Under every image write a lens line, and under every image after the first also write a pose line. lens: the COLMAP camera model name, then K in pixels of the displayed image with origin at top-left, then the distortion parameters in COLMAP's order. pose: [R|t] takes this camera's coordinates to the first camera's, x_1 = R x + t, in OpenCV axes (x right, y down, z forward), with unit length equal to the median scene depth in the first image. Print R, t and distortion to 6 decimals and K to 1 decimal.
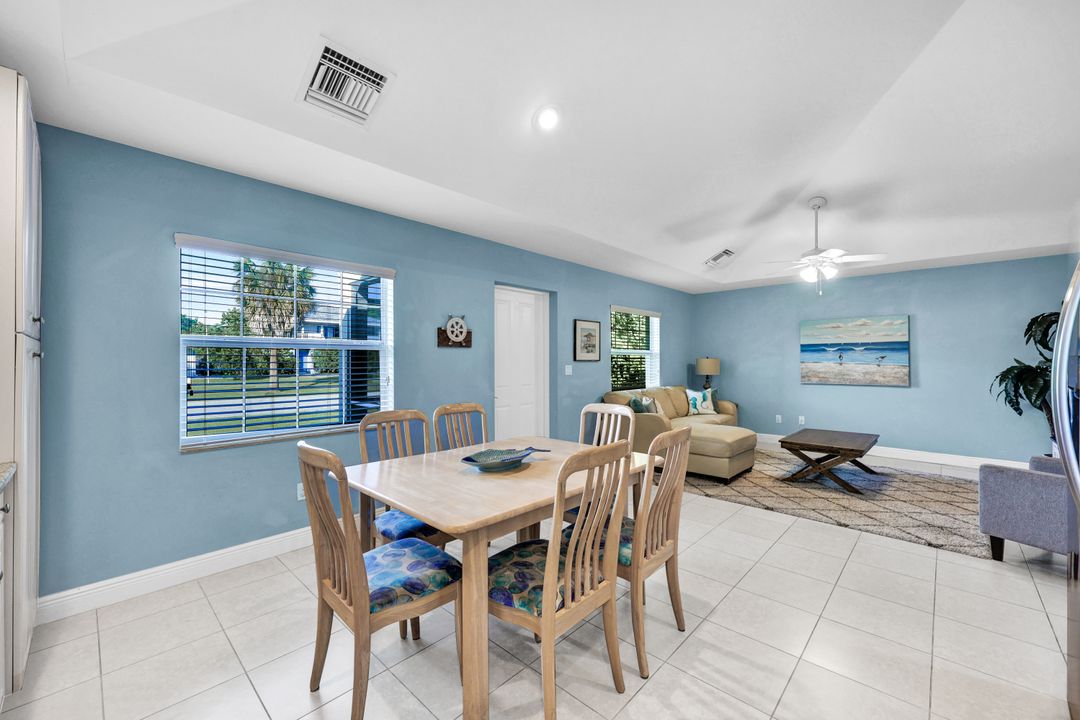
lens RADIAL K [[431.6, 0, 535.8], [0, 431.6, 360.1], [0, 0, 1]] dist [0.004348, -0.000046]
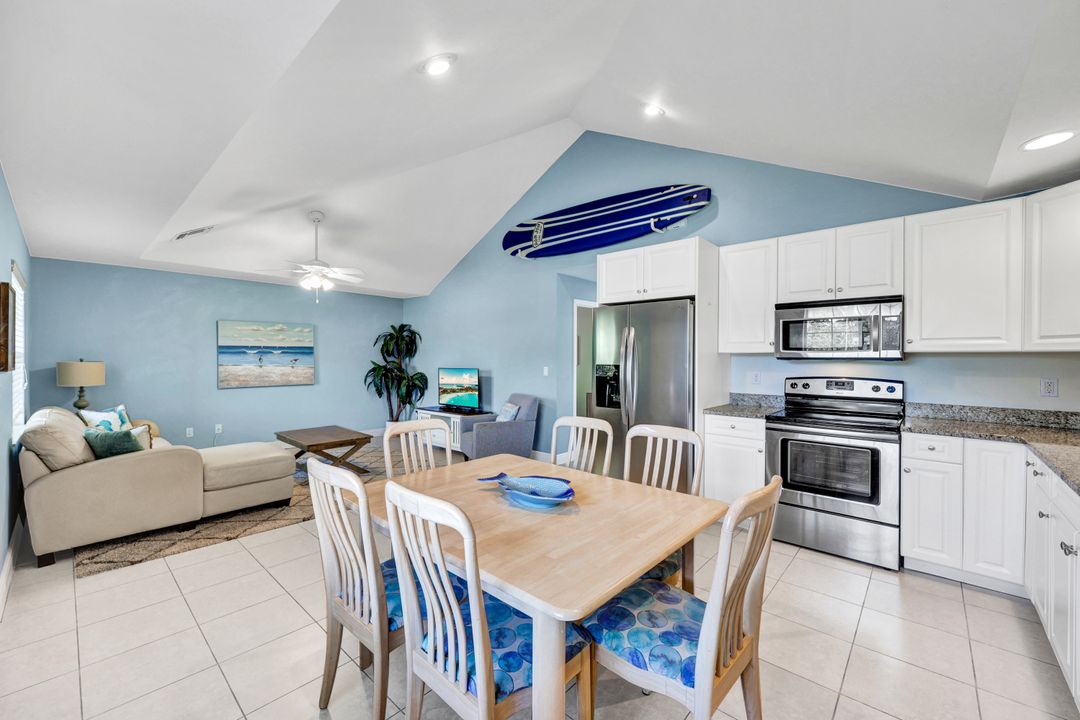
lens RADIAL K [[438.8, 0, 538.6], [0, 438.8, 360.8], [0, 0, 1]] dist [0.001875, 0.000155]
pose [[-0.013353, -0.005377, 0.999896, -0.367930], [-0.002511, 0.999983, 0.005344, -0.012517], [-0.999908, -0.002440, -0.013366, 0.392115]]
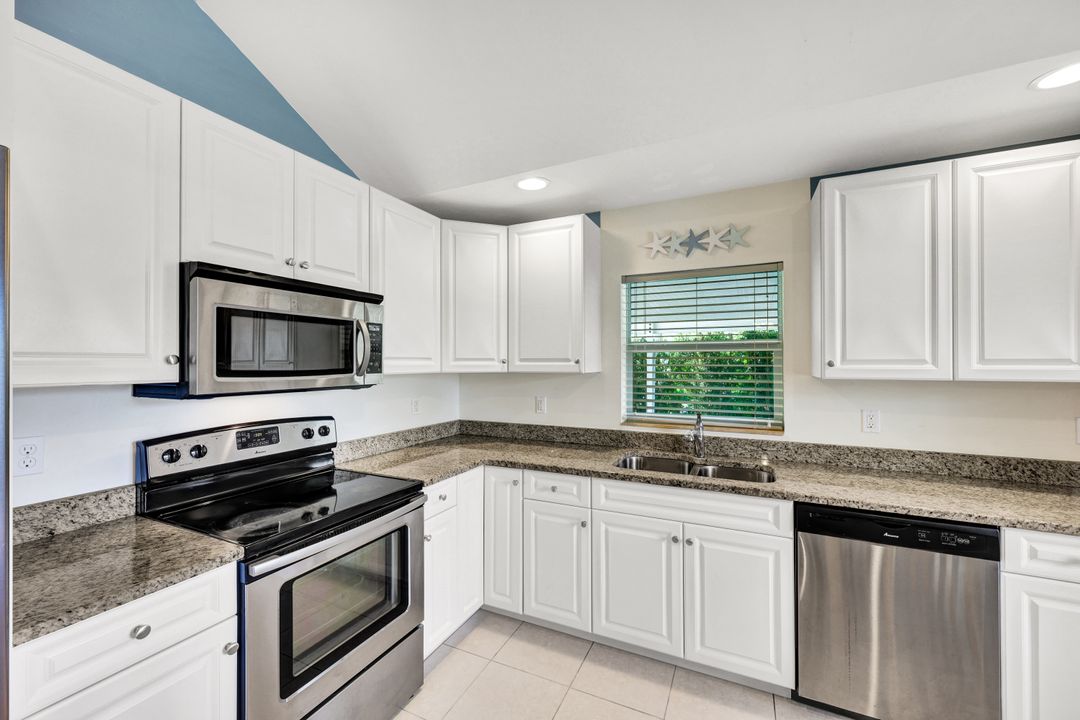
lens RADIAL K [[431.6, 0, 535.8], [0, 431.6, 360.1], [0, 0, 1]] dist [0.004348, -0.000046]
pose [[-0.954847, 0.001206, -0.297095, 0.141551], [0.002882, 0.999982, -0.005202, -0.032519], [0.297084, -0.005823, -0.954834, 0.337776]]
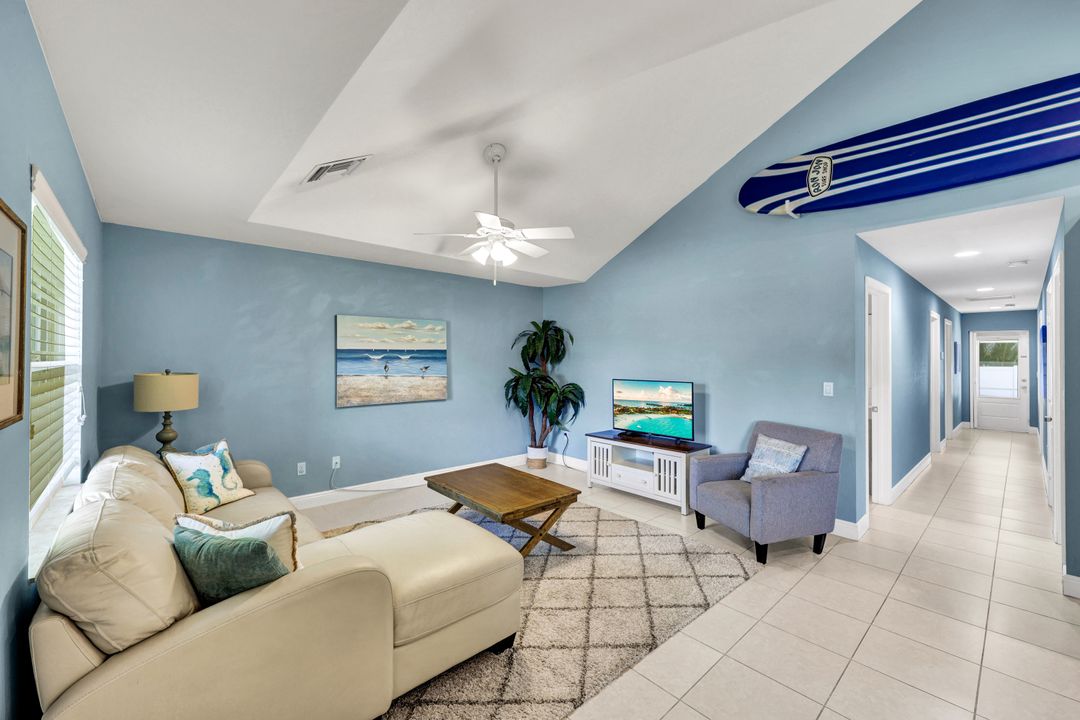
lens RADIAL K [[435.9, 0, 540.1], [0, 435.9, 355.1], [0, 0, 1]] dist [-0.000860, -0.000055]
pose [[0.079952, 0.006517, 0.996777, -0.036761], [-0.002561, 0.999977, -0.006333, -0.027375], [-0.996795, -0.002046, 0.079967, 0.731530]]
